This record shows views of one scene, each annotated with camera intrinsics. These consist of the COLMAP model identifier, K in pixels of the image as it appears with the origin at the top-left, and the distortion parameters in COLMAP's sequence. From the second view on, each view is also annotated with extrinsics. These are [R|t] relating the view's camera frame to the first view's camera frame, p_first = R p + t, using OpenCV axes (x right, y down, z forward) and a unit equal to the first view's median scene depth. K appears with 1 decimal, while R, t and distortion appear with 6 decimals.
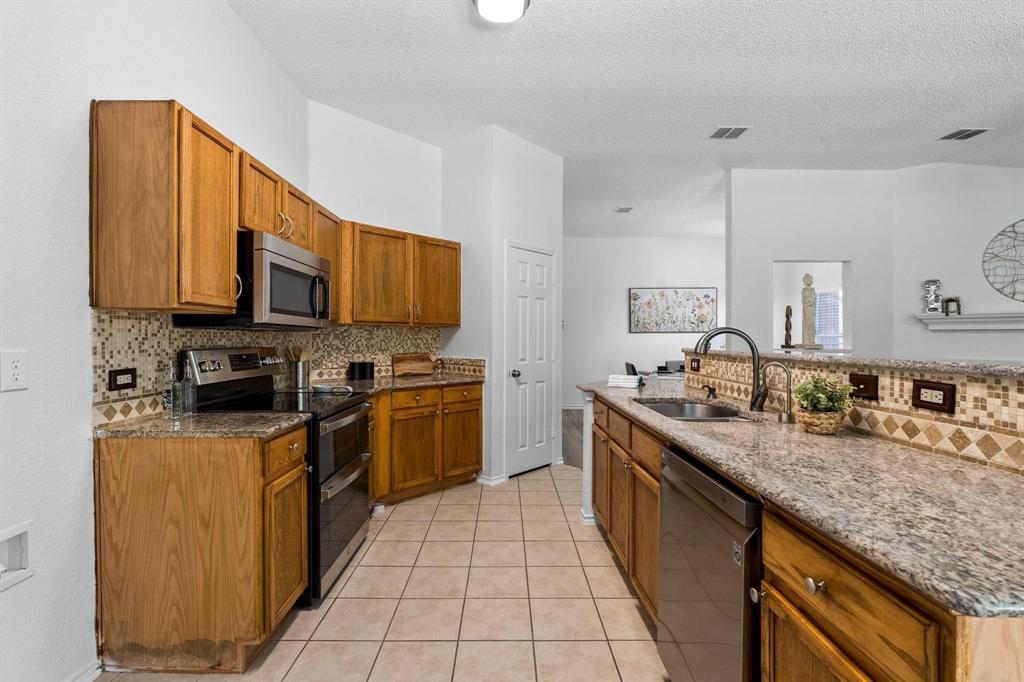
lens RADIAL K [[462.2, 0, 512.0], [0, 462.2, 341.0], [0, 0, 1]] dist [-0.001483, -0.000447]
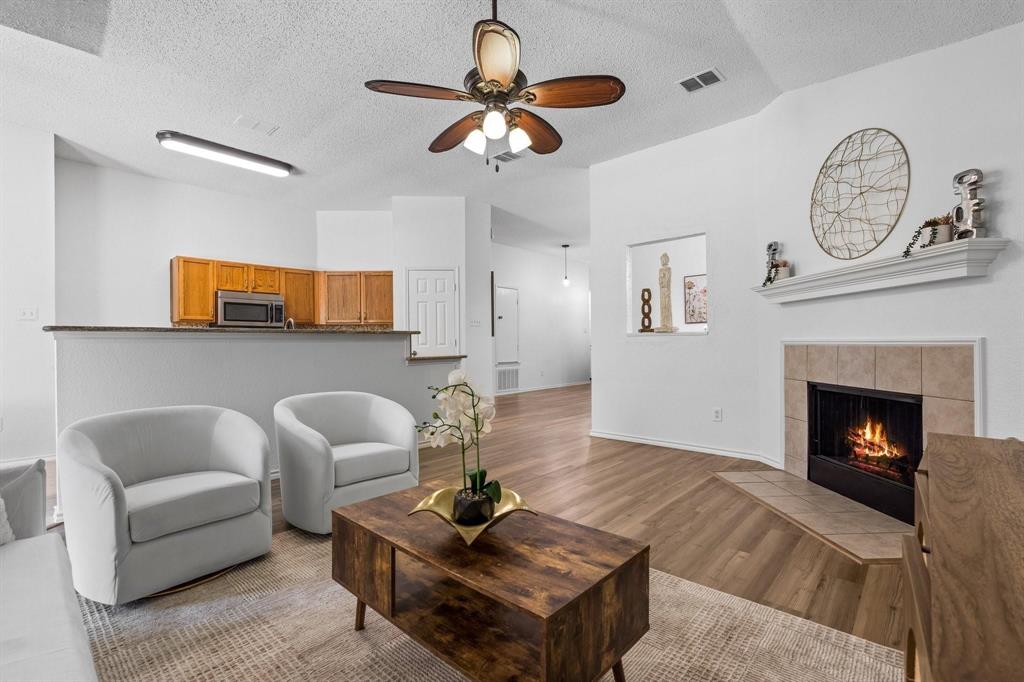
lens RADIAL K [[462.2, 0, 512.0], [0, 462.2, 341.0], [0, 0, 1]] dist [-0.001483, -0.000447]
pose [[0.729773, -0.016072, -0.683501, 1.061036], [0.010589, 0.999869, -0.012204, 0.043270], [0.683608, 0.001669, 0.729848, 0.090833]]
